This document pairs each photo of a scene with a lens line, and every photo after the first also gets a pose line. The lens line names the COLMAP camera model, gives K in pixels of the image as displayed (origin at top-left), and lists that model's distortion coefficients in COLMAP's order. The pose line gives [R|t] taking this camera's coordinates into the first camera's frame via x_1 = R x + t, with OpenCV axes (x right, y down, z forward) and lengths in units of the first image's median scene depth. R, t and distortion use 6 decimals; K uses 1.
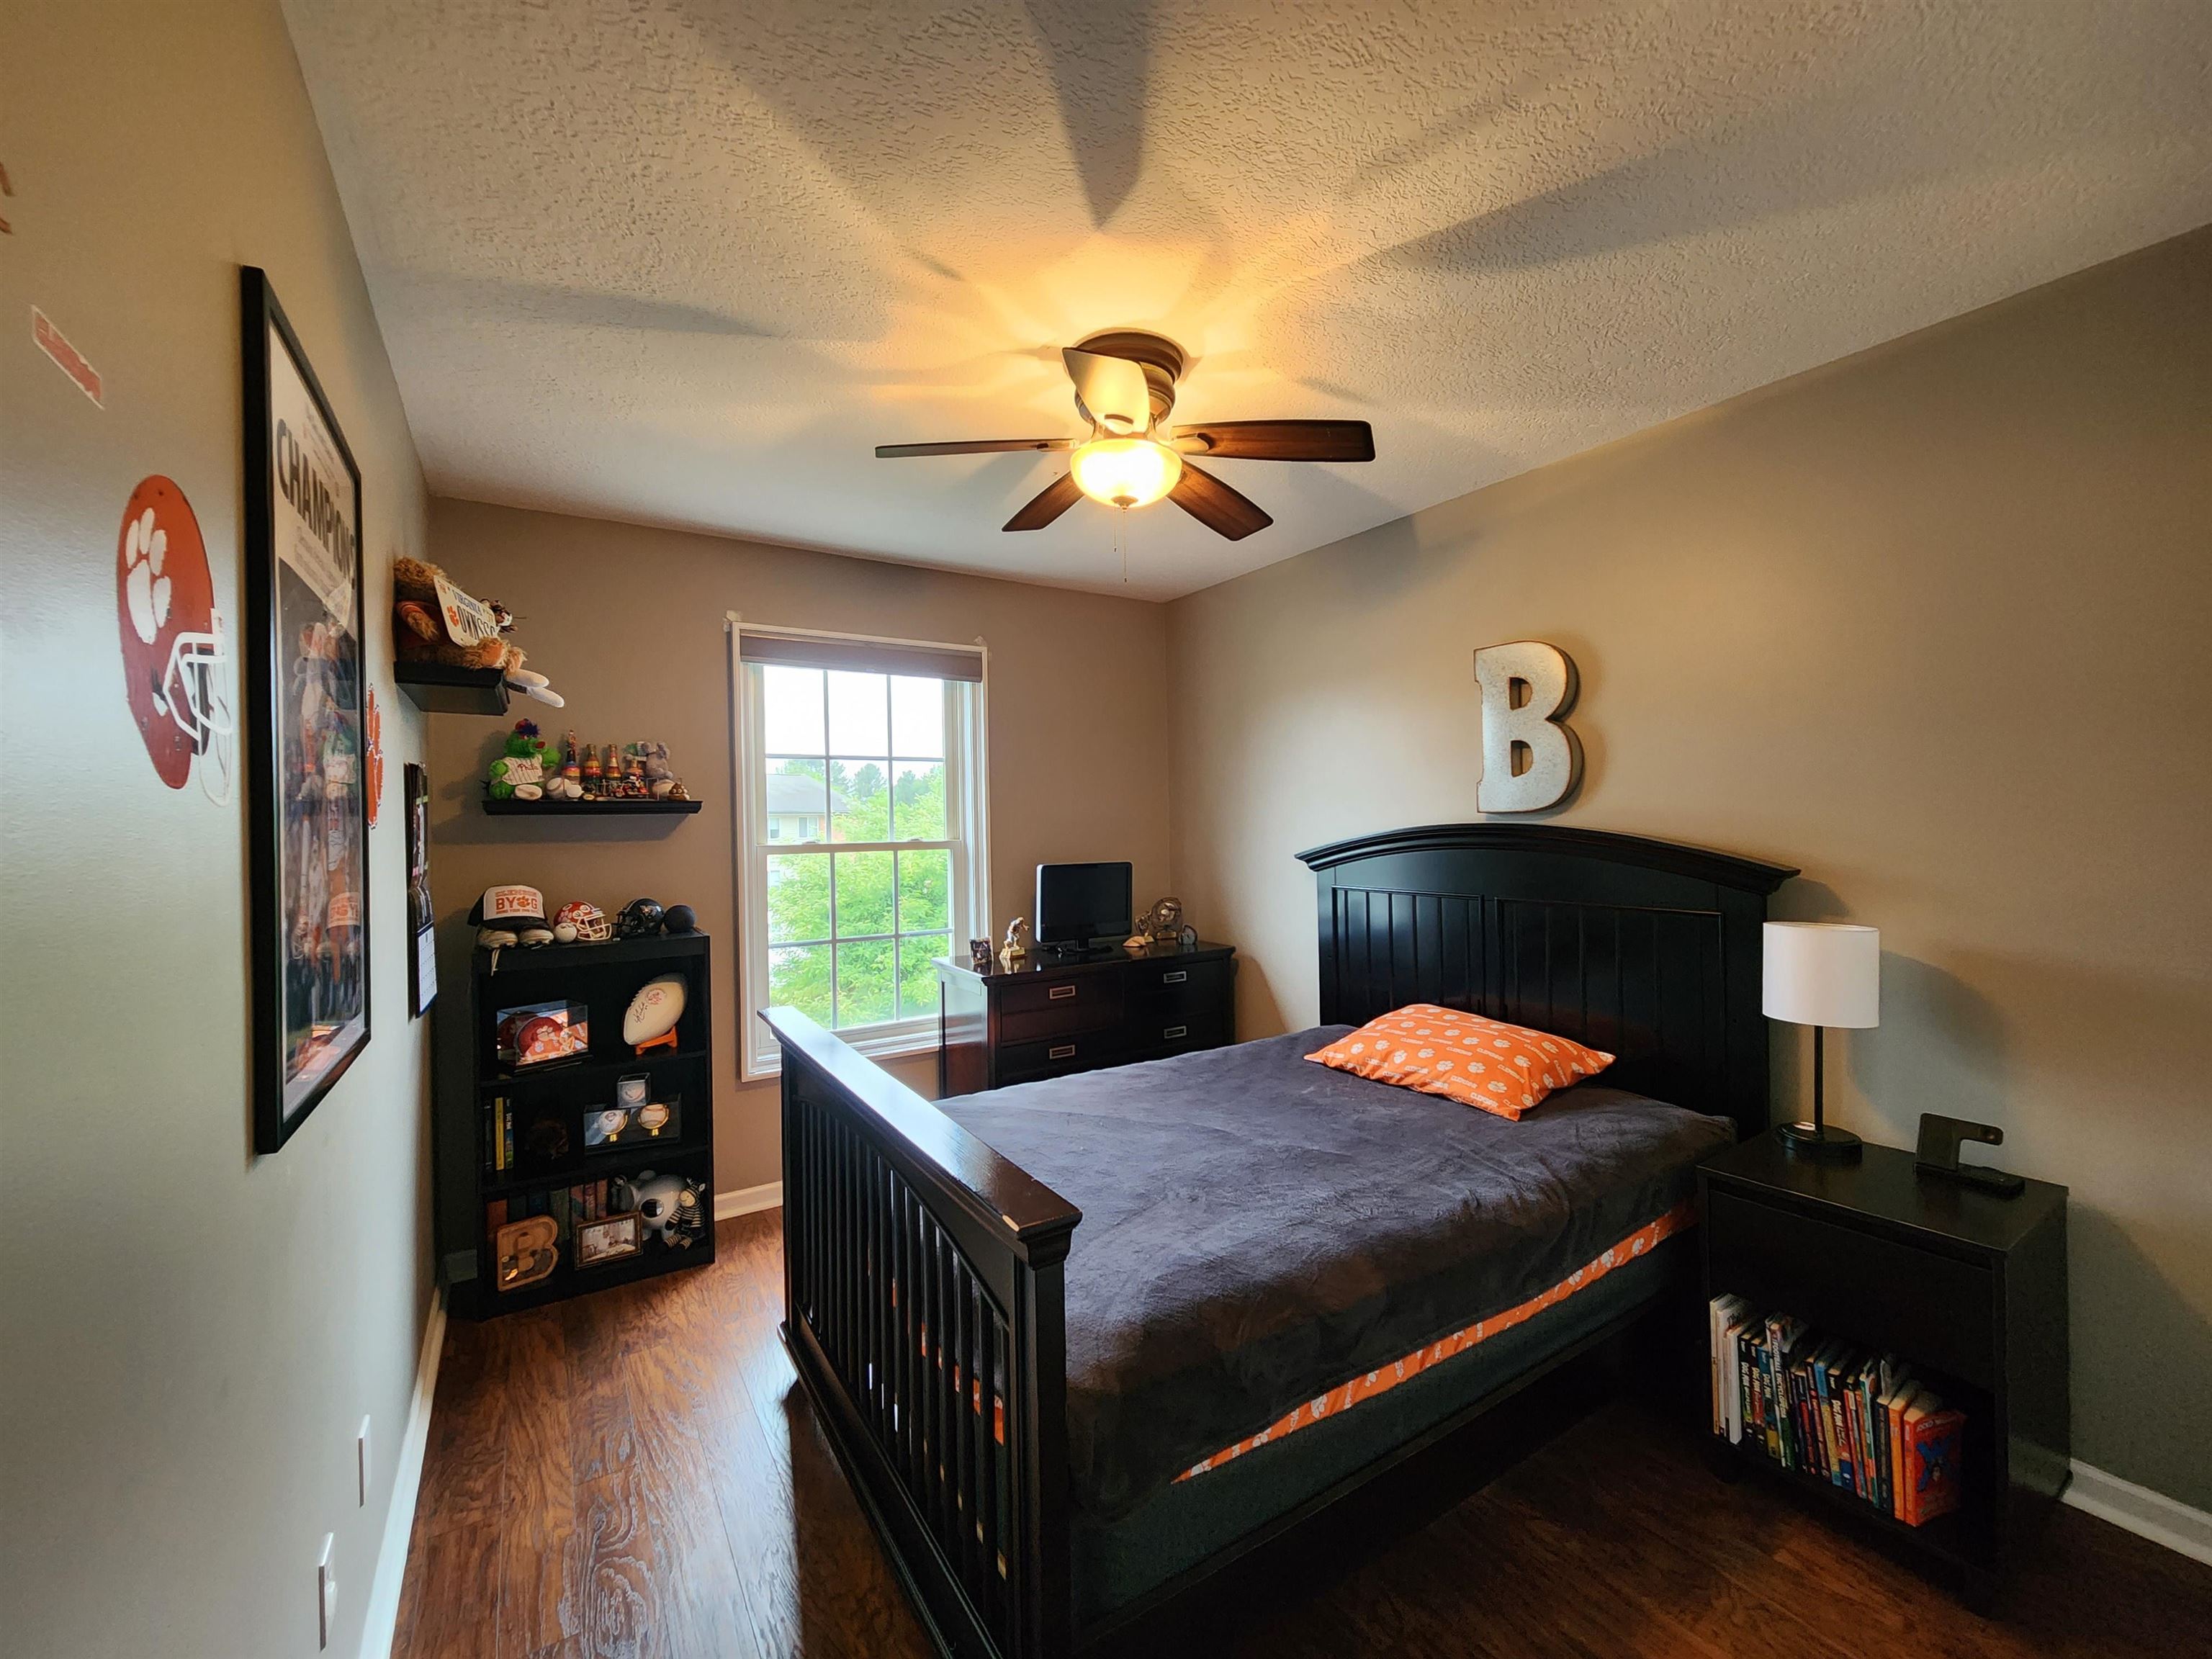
lens RADIAL K [[908.5, 0, 1112.7], [0, 908.5, 824.6], [0, 0, 1]] dist [-0.001530, -0.000229]
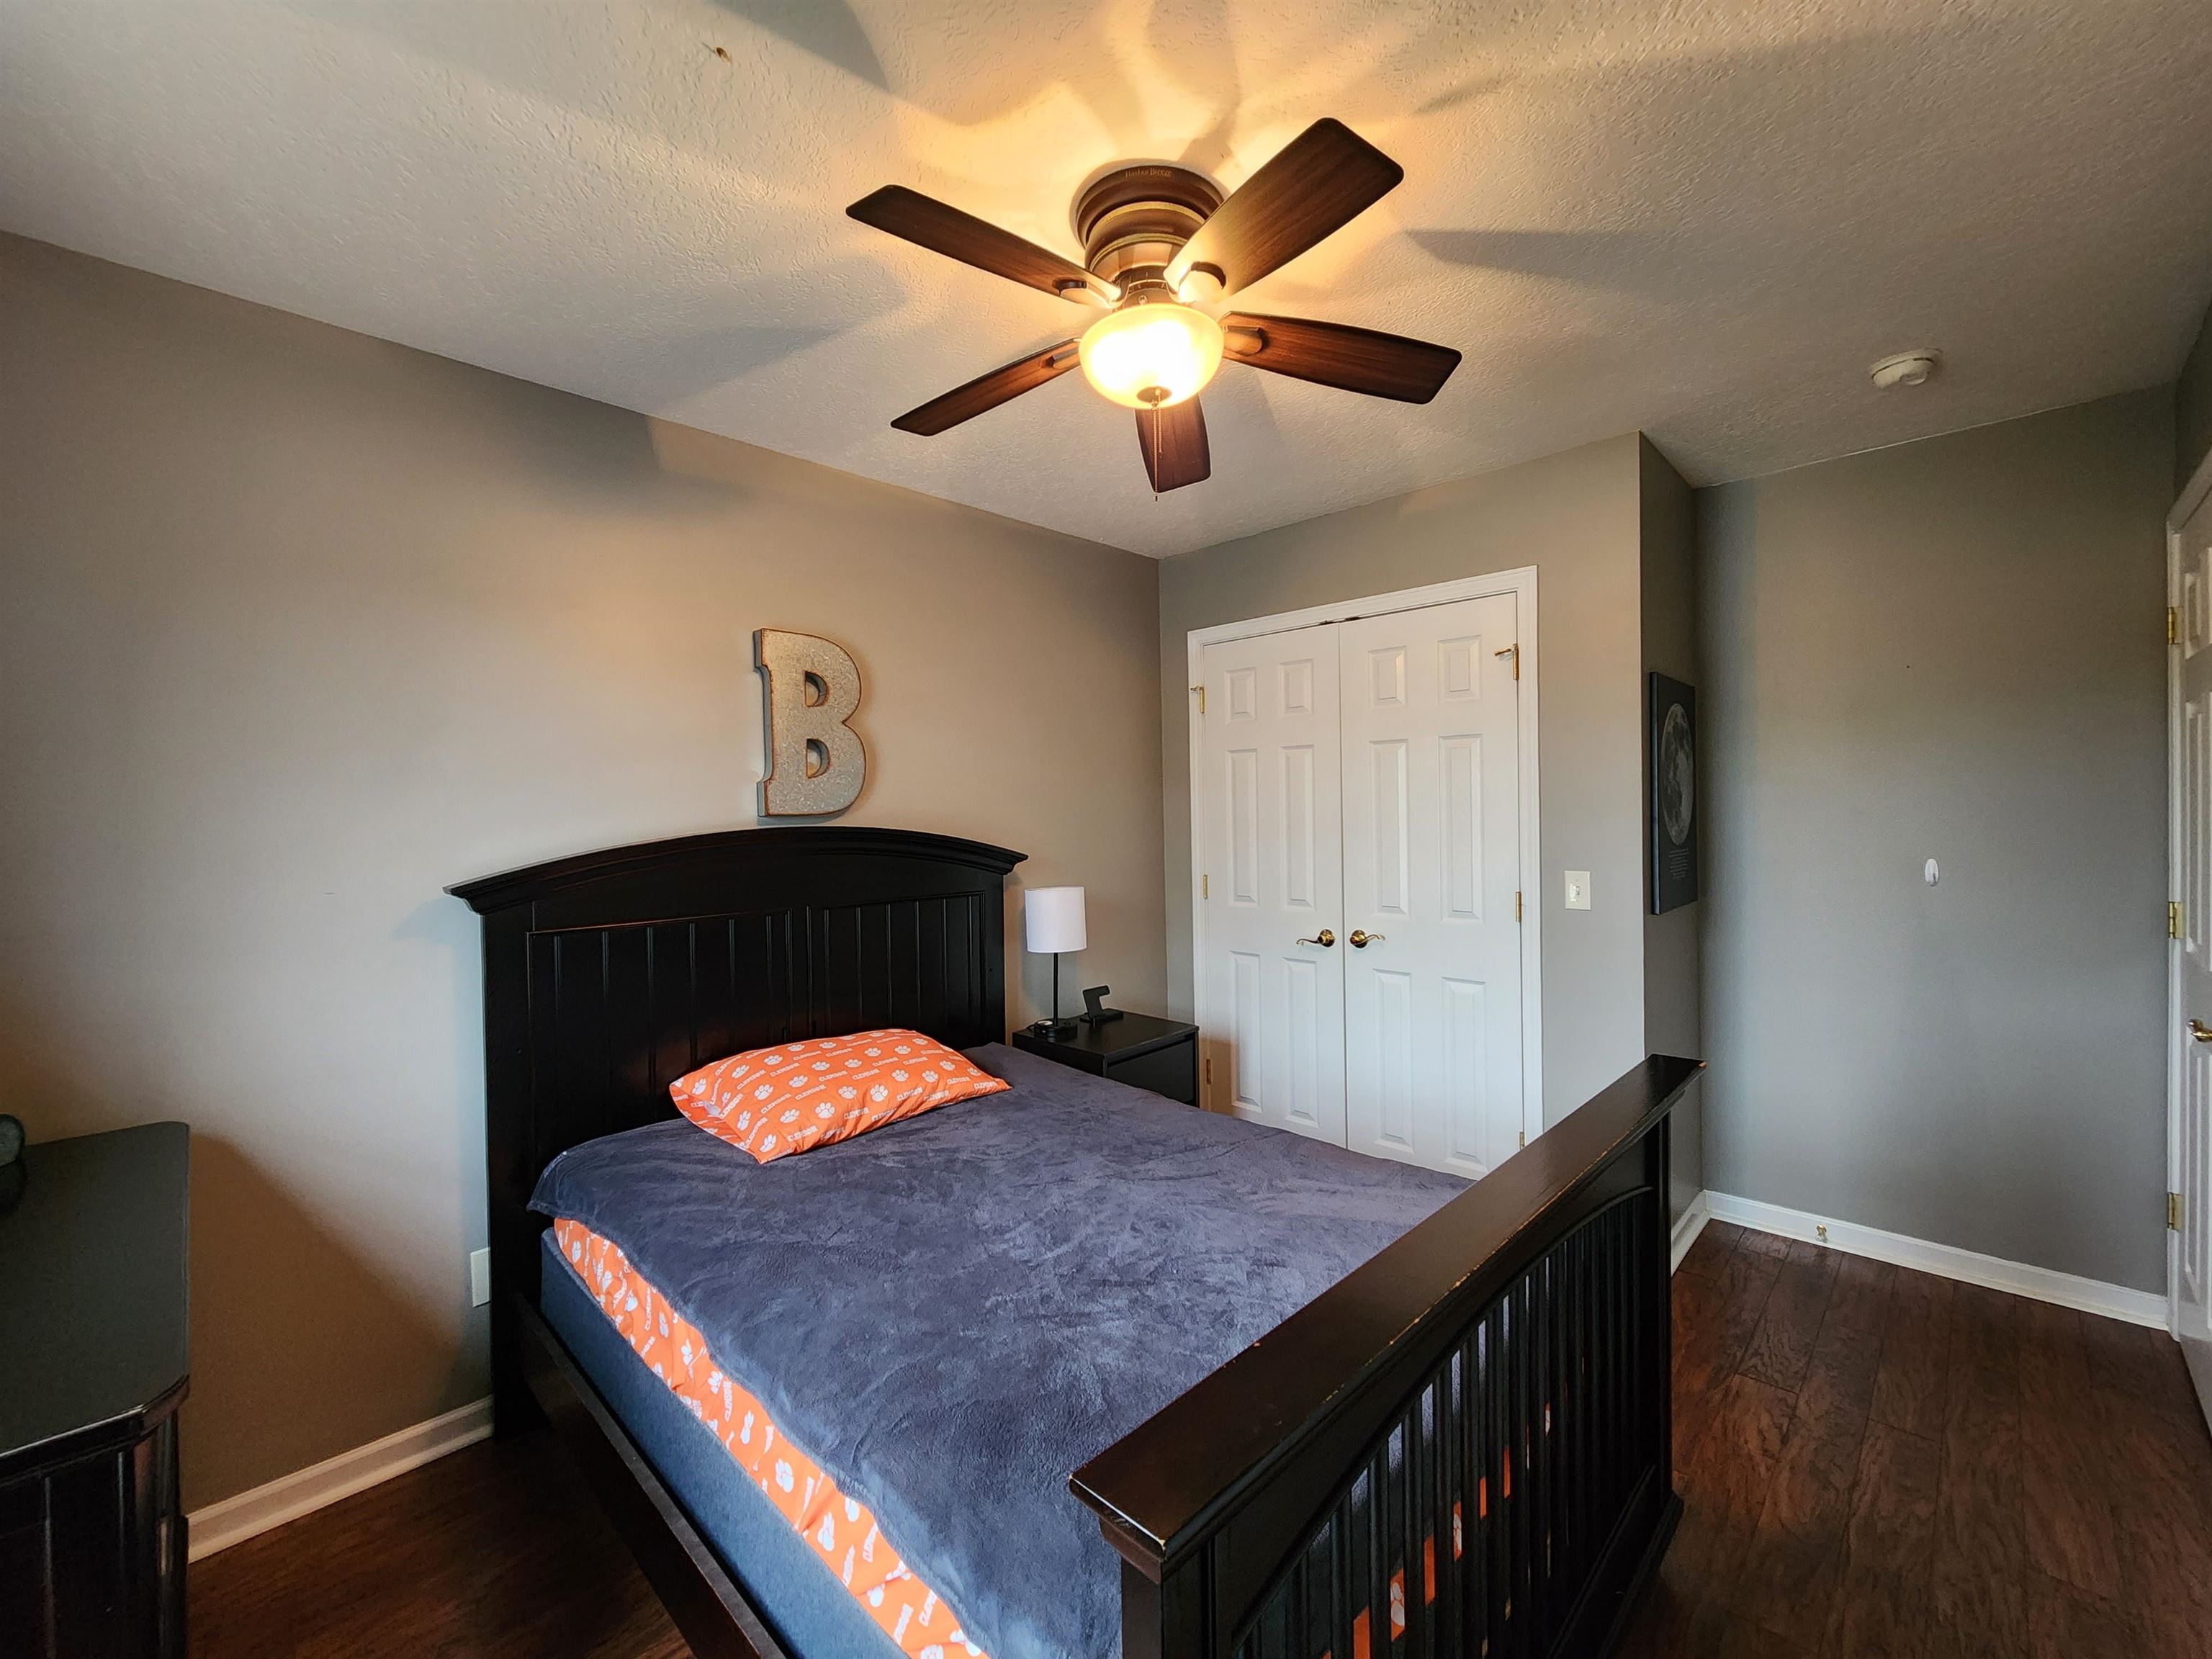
lens RADIAL K [[908.5, 0, 1112.7], [0, 908.5, 824.6], [0, 0, 1]] dist [-0.001530, -0.000229]
pose [[-0.243219, 0.021226, 0.969739, -0.578750], [0.035447, 0.999287, -0.012983, 0.021519], [-0.969323, 0.031216, -0.243798, 0.994316]]
